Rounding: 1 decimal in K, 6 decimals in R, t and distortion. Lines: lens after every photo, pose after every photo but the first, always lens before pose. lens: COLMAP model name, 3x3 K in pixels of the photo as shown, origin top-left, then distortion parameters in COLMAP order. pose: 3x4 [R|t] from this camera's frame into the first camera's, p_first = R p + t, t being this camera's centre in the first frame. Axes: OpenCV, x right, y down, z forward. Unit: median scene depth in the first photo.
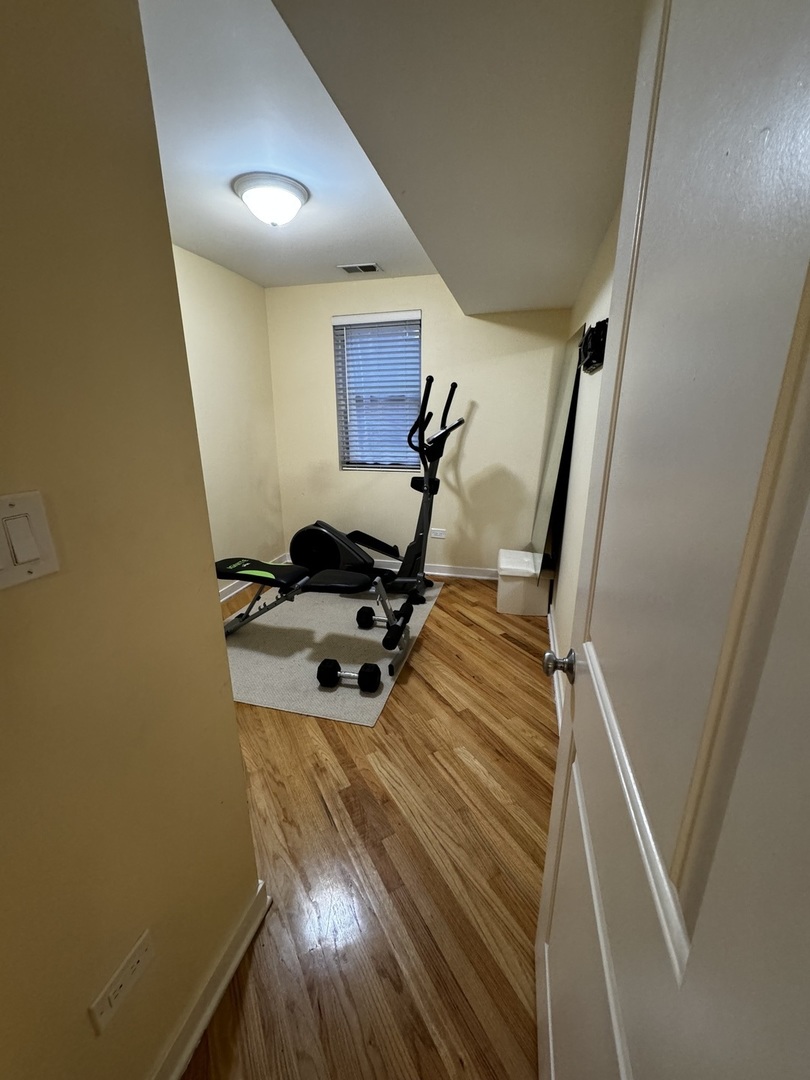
lens RADIAL K [[428.9, 0, 408.1], [0, 428.9, 541.8], [0, 0, 1]] dist [-0.001770, 0.000534]
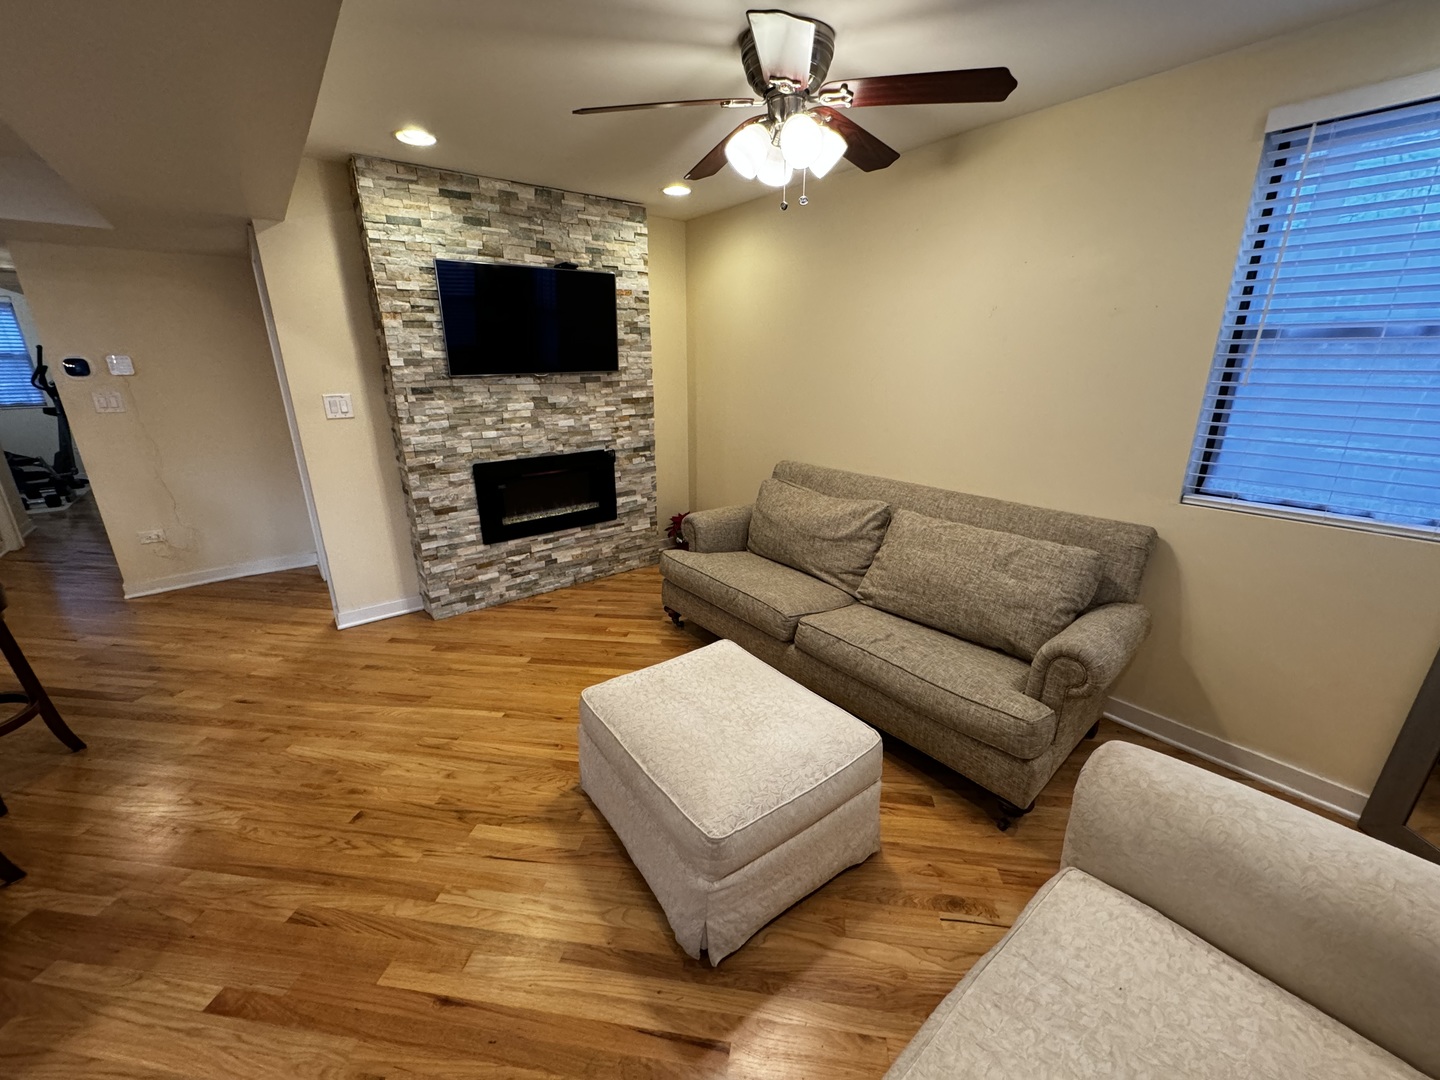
lens RADIAL K [[571.9, 0, 721.1], [0, 571.9, 538.6], [0, 0, 1]] dist [-0.001770, 0.000534]
pose [[0.596550, -0.236121, 0.767056, -0.239355], [0.226582, 0.966413, 0.121272, 0.660874], [-0.769927, 0.101456, 0.630015, -2.311951]]
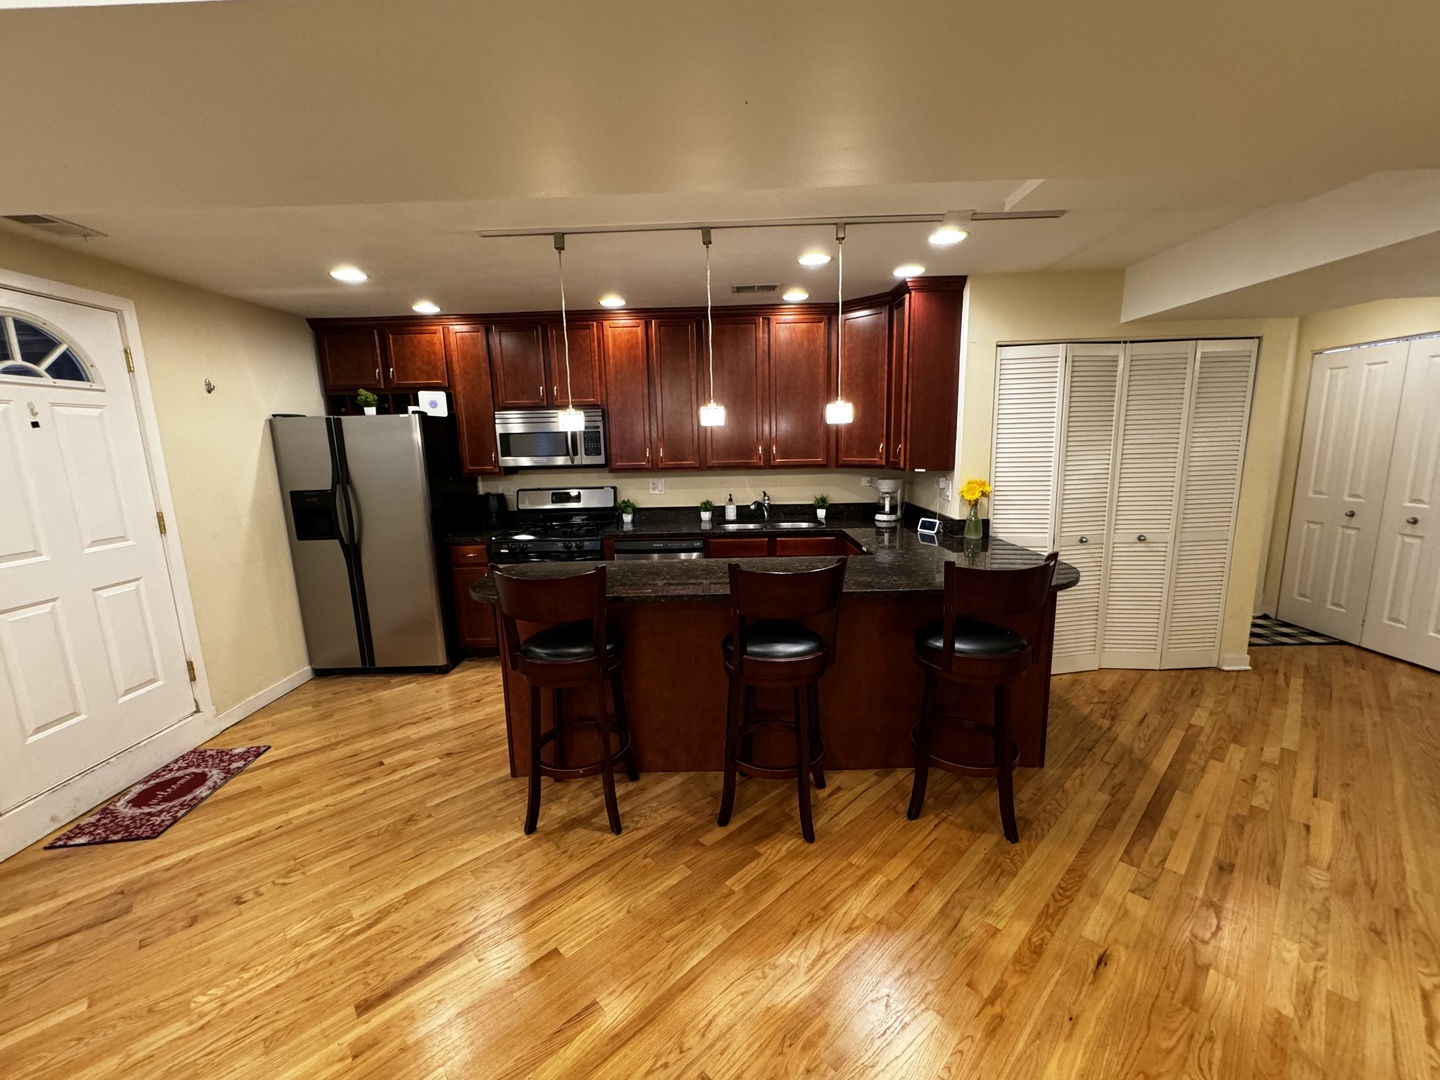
lens RADIAL K [[571.9, 0, 721.1], [0, 571.9, 538.6], [0, 0, 1]] dist [-0.001770, 0.000534]
pose [[0.249135, 0.164853, -0.954335, 0.306573], [-0.251258, 0.962668, 0.100699, 0.483403], [0.935308, 0.214697, 0.281255, -1.761805]]
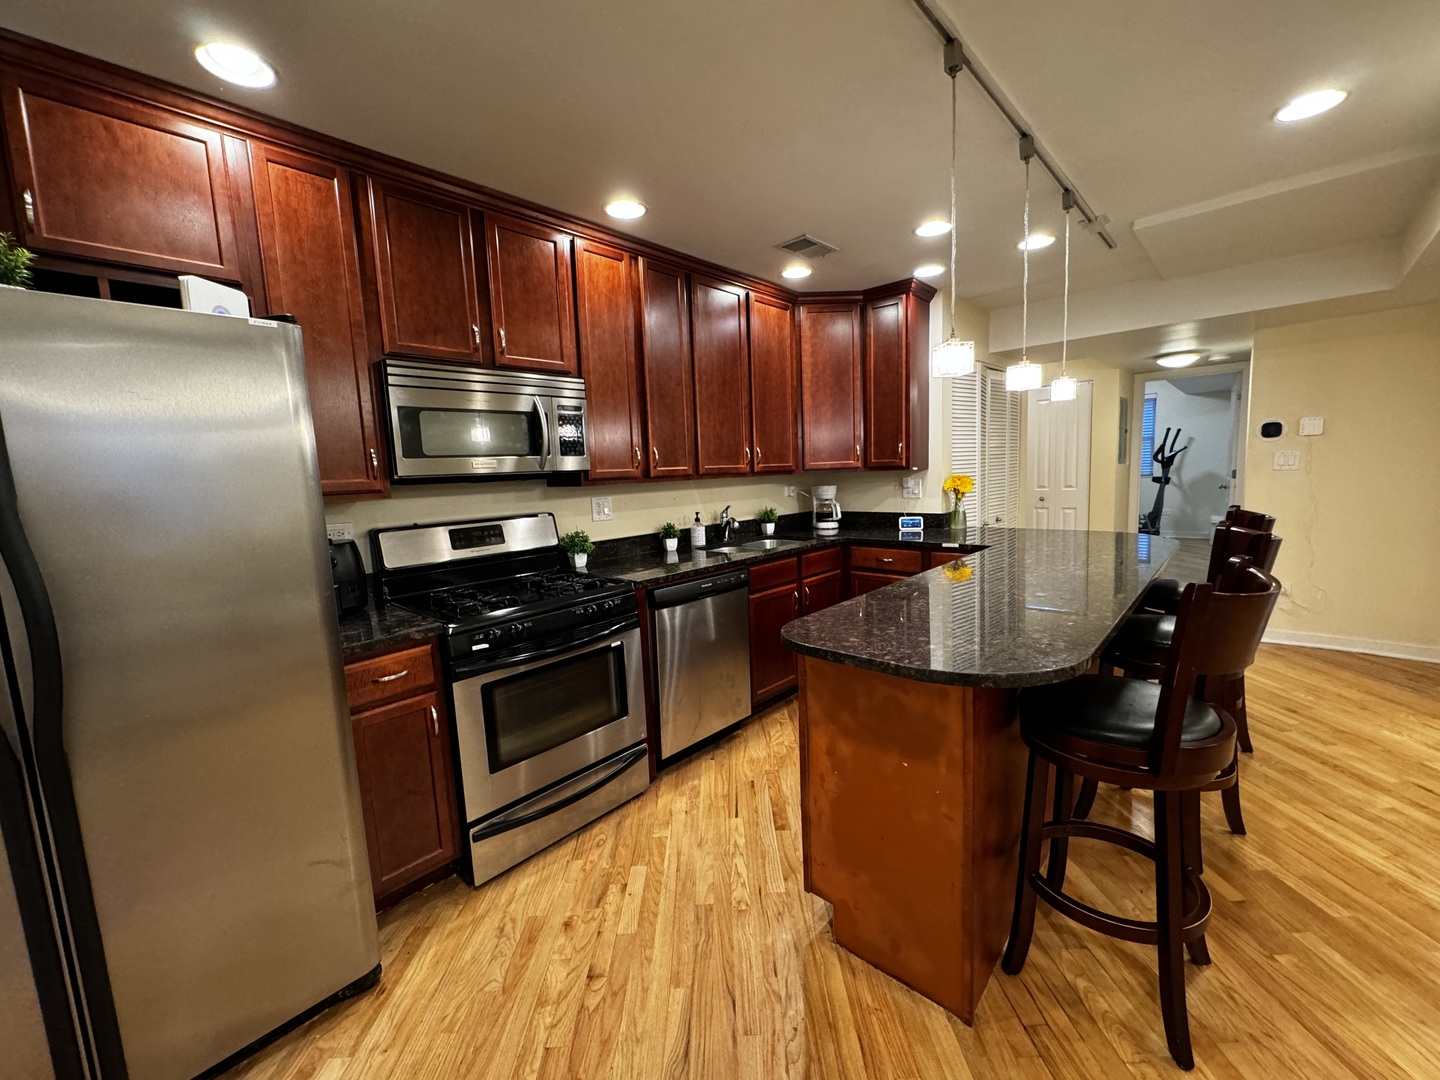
lens RADIAL K [[572.4, 0, 721.2], [0, 572.4, 538.3], [0, 0, 1]] dist [-0.000873, -0.000220]
pose [[0.882665, 0.023946, -0.469393, -0.533252], [-0.096447, 0.986676, -0.131026, 0.705735], [0.460001, 0.160923, 0.873214, -2.292808]]
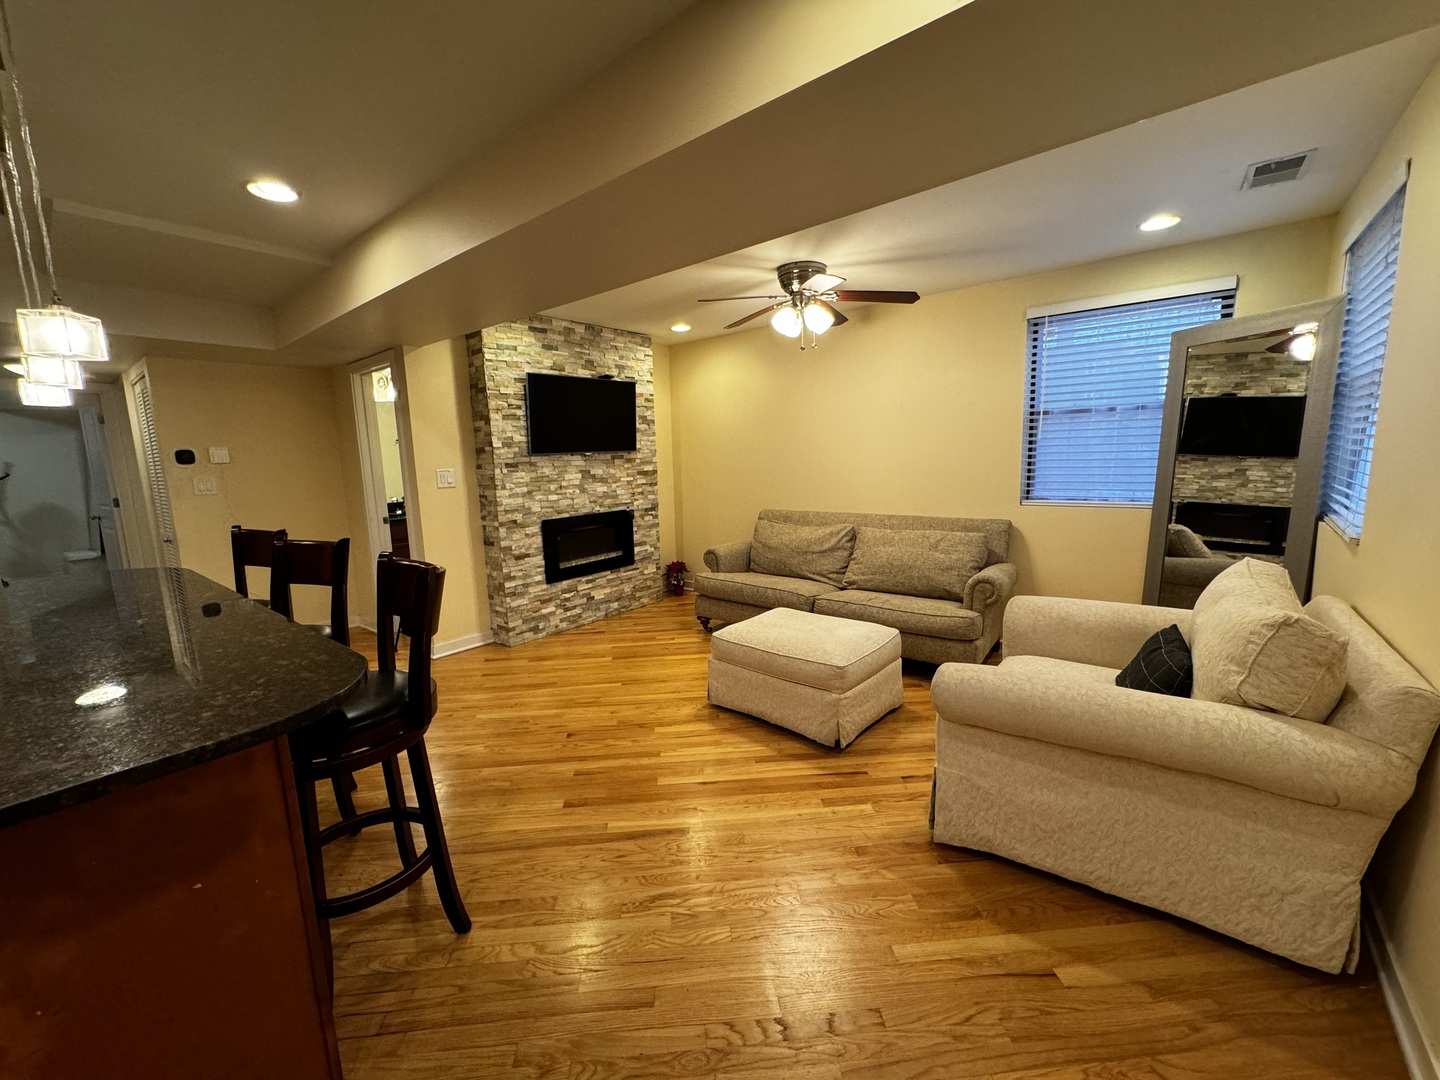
lens RADIAL K [[571.9, 0, 721.1], [0, 571.9, 538.6], [0, 0, 1]] dist [-0.001770, 0.000534]
pose [[0.407936, -0.137508, 0.902596, -0.771605], [0.284551, 0.958503, 0.017420, 0.694924], [-0.867536, 0.249728, 0.430136, -2.258411]]
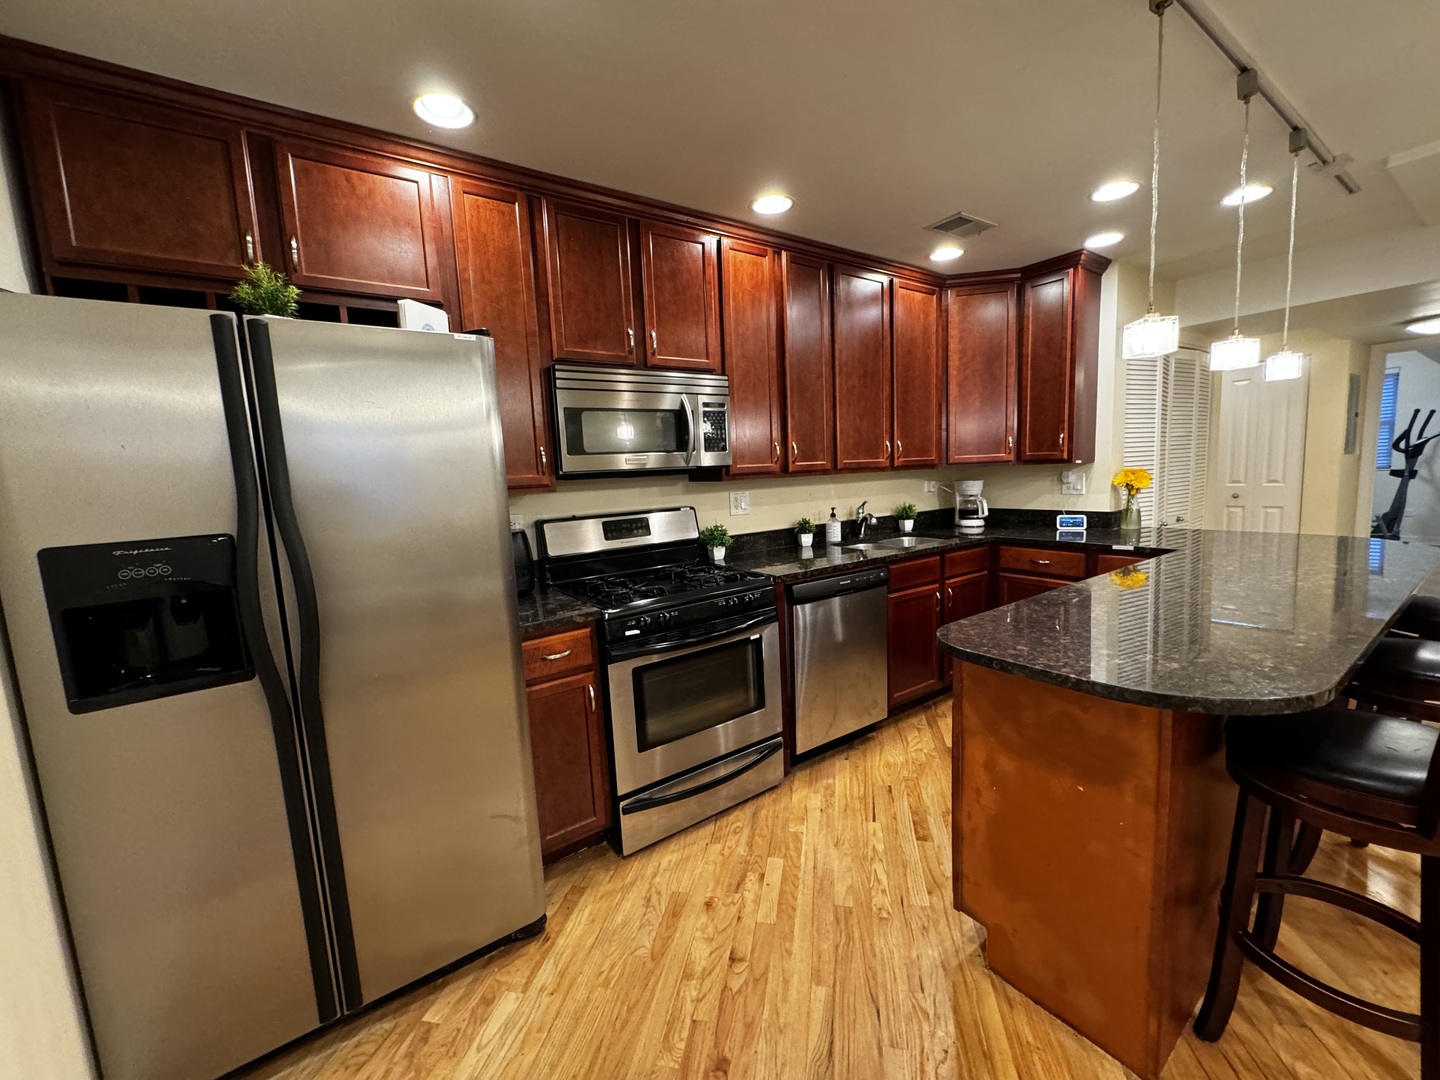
lens RADIAL K [[571.9, 0, 721.1], [0, 571.9, 538.6], [0, 0, 1]] dist [-0.001770, 0.000534]
pose [[0.764126, 0.046420, -0.643394, -0.555466], [-0.140799, 0.985360, -0.096128, 0.707956], [0.629513, 0.164043, 0.759476, -2.305898]]
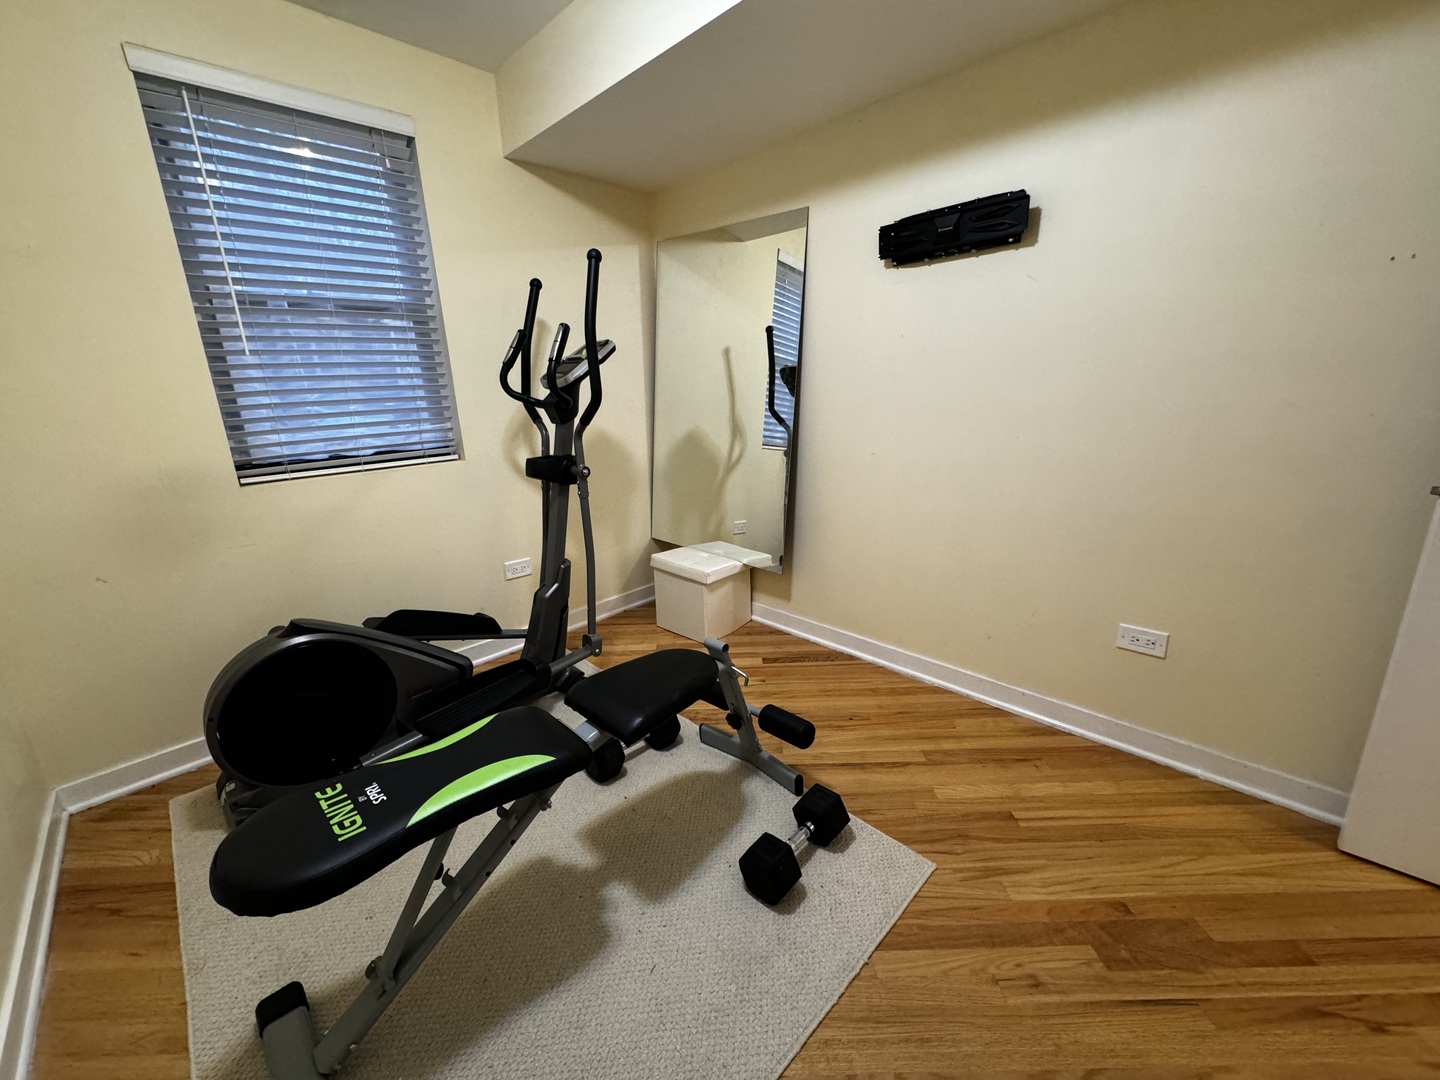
lens RADIAL K [[571.9, 0, 721.1], [0, 571.9, 538.6], [0, 0, 1]] dist [-0.001770, 0.000534]
pose [[0.500836, -0.240383, 0.831492, -0.481790], [0.279264, 0.954162, 0.107636, -0.076718], [-0.819253, 0.178298, 0.545009, 0.509538]]
